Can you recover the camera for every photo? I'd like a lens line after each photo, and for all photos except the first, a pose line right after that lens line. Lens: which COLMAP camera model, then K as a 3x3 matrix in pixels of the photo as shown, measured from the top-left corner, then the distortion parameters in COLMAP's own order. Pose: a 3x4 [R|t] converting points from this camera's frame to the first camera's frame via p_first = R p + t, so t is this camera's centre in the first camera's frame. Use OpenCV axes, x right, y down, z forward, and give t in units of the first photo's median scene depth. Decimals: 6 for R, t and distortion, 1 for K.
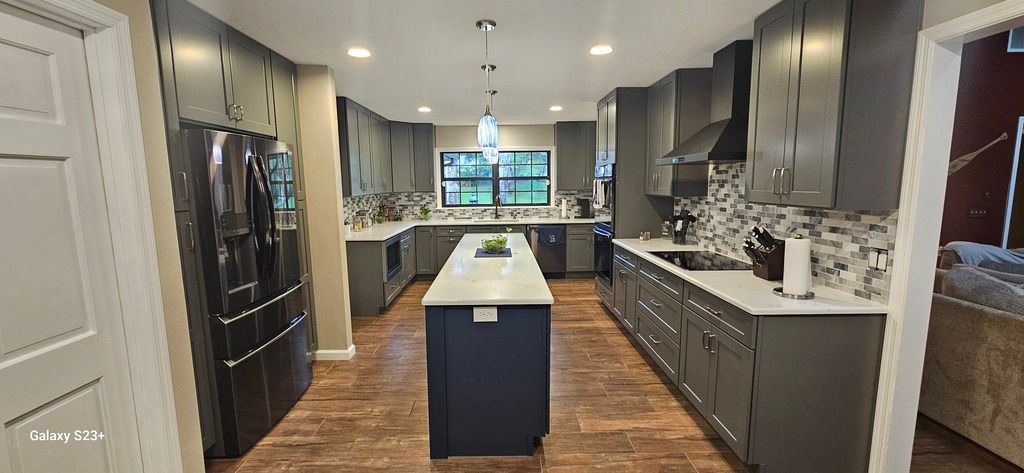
lens RADIAL K [[423.5, 0, 509.7], [0, 423.5, 242.5], [0, 0, 1]] dist [0.003838, -0.000916]
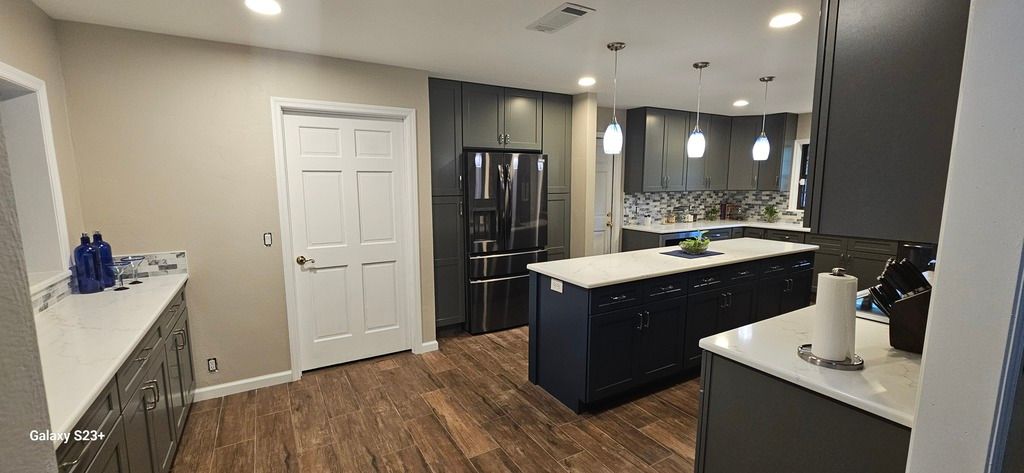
lens RADIAL K [[423.5, 0, 502.3], [0, 423.5, 241.9], [0, 0, 1]] dist [0.003838, -0.000916]
pose [[0.483014, 0.132965, -0.865458, 0.307671], [-0.124957, 0.988754, 0.082168, -0.014593], [0.866651, 0.068457, 0.494197, 0.068859]]
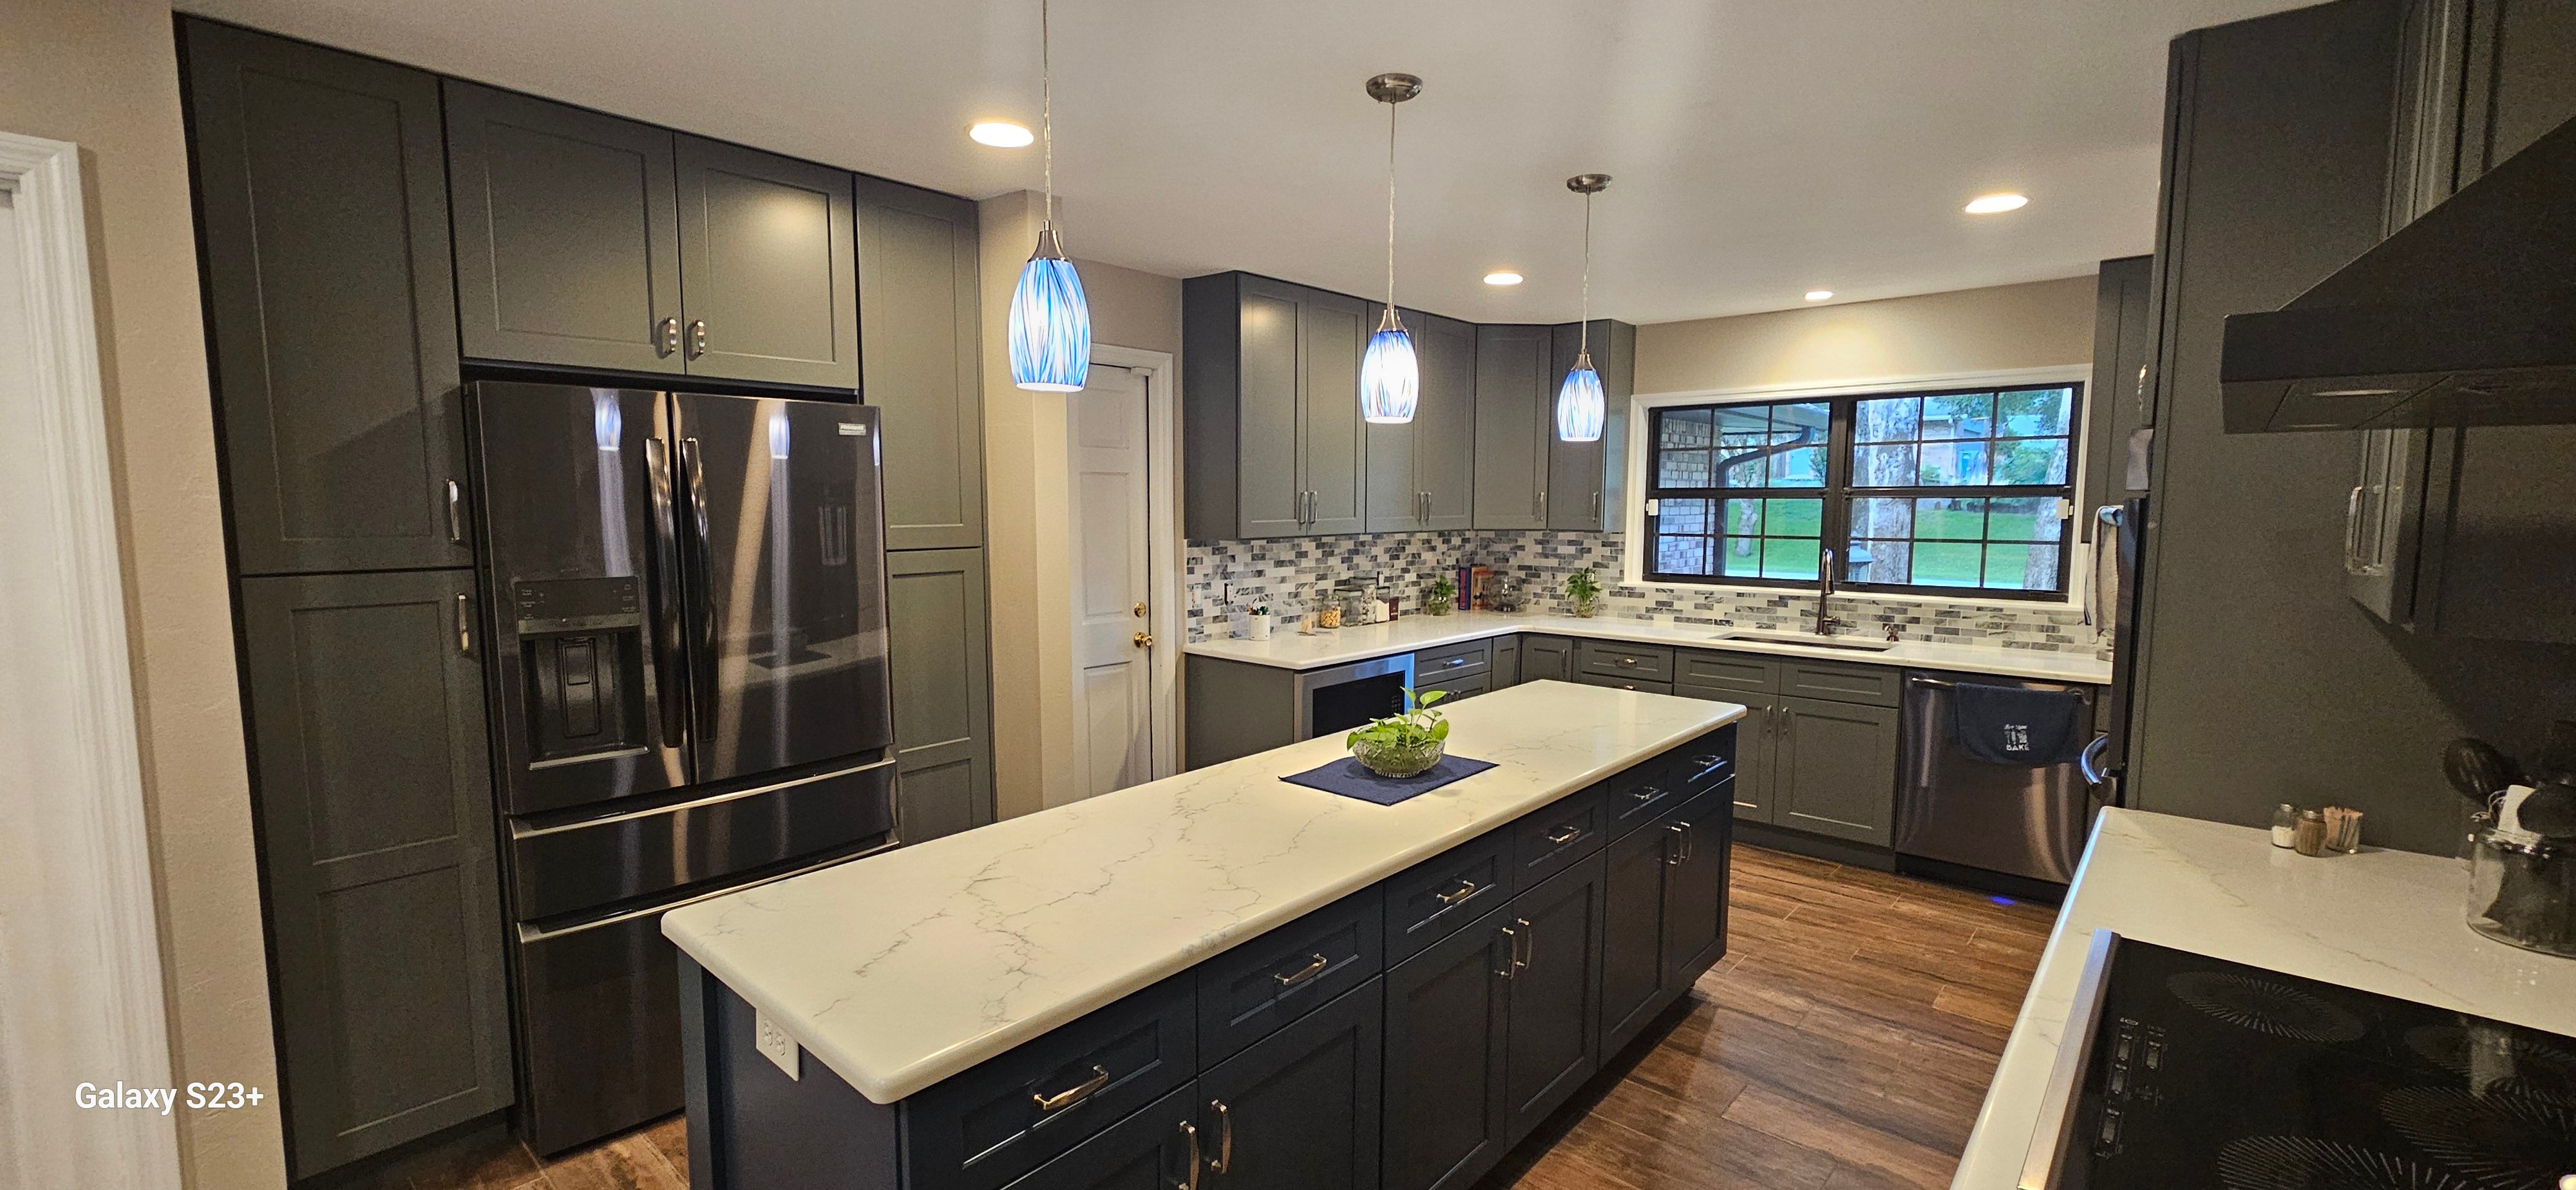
lens RADIAL K [[1065.2, 0, 1269.3], [0, 1065.2, 610.3], [0, 0, 1]] dist [0.003838, -0.000916]
pose [[0.728879, 0.084209, -0.679444, 0.184211], [-0.106062, 0.994315, 0.009455, -0.039517], [0.676378, 0.065172, 0.733666, 0.229368]]
